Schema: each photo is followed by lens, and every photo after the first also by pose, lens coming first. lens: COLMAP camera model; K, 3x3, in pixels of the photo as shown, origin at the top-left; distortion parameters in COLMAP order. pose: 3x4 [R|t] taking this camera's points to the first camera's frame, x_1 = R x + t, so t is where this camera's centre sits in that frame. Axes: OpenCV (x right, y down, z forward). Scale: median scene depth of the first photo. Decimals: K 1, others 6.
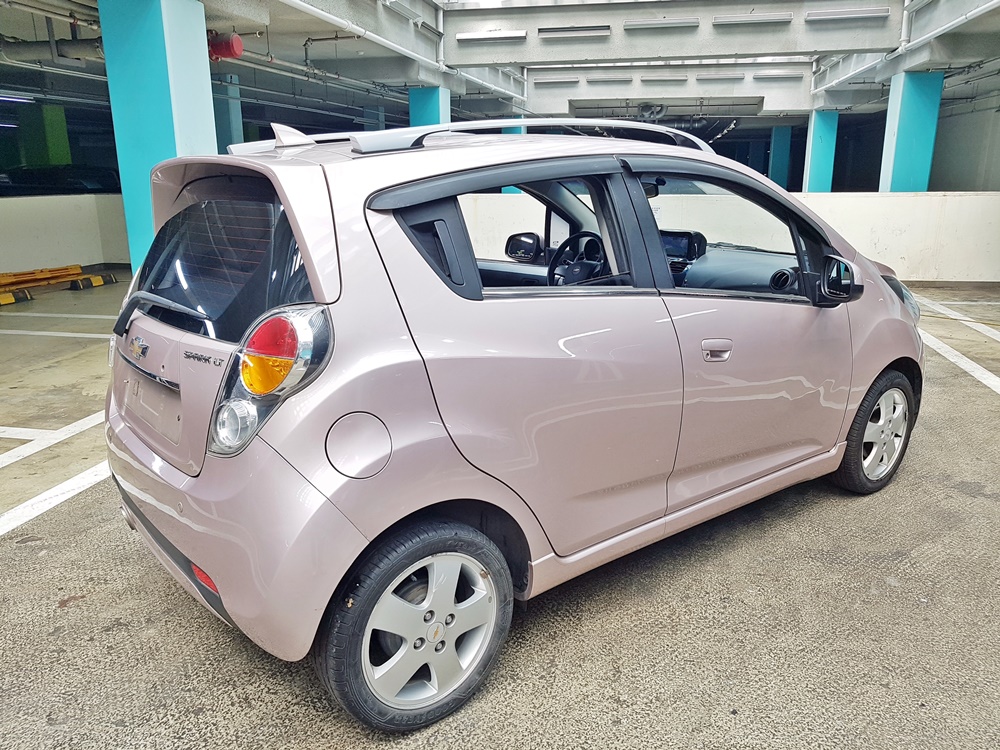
lens RADIAL K [[797.9, 0, 487.6], [0, 797.9, 367.7], [0, 0, 1]] dist [-0.033800, 0.047279]
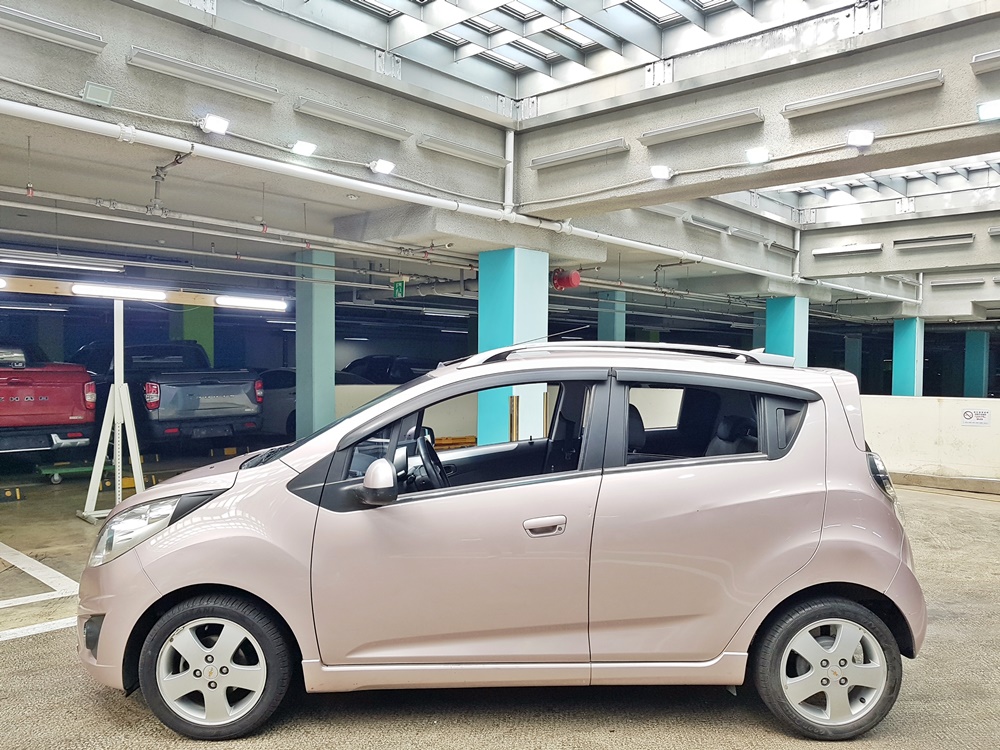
lens RADIAL K [[782.3, 0, 489.8], [0, 782.3, 378.1], [0, 0, 1]] dist [0.003068, -0.004659]
pose [[0.858390, 0.024059, -0.512433, 0.142312], [-0.139420, 0.972242, -0.187900, 0.016011], [0.493688, 0.232735, 0.837918, -0.084423]]
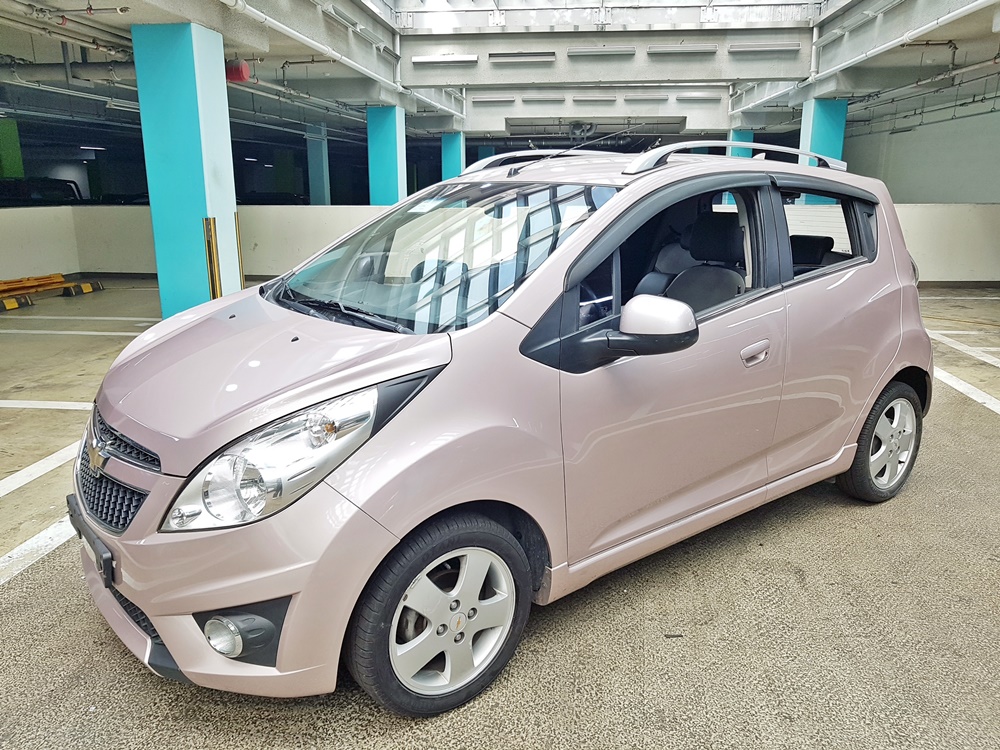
lens RADIAL K [[797.9, 0, 481.3], [0, 797.9, 370.8], [0, 0, 1]] dist [-0.006367, 0.001909]
pose [[0.995316, -0.018966, 0.094796, -0.059070], [0.020200, 0.999723, -0.012067, 0.018689], [-0.094541, 0.013925, 0.995424, -0.076787]]
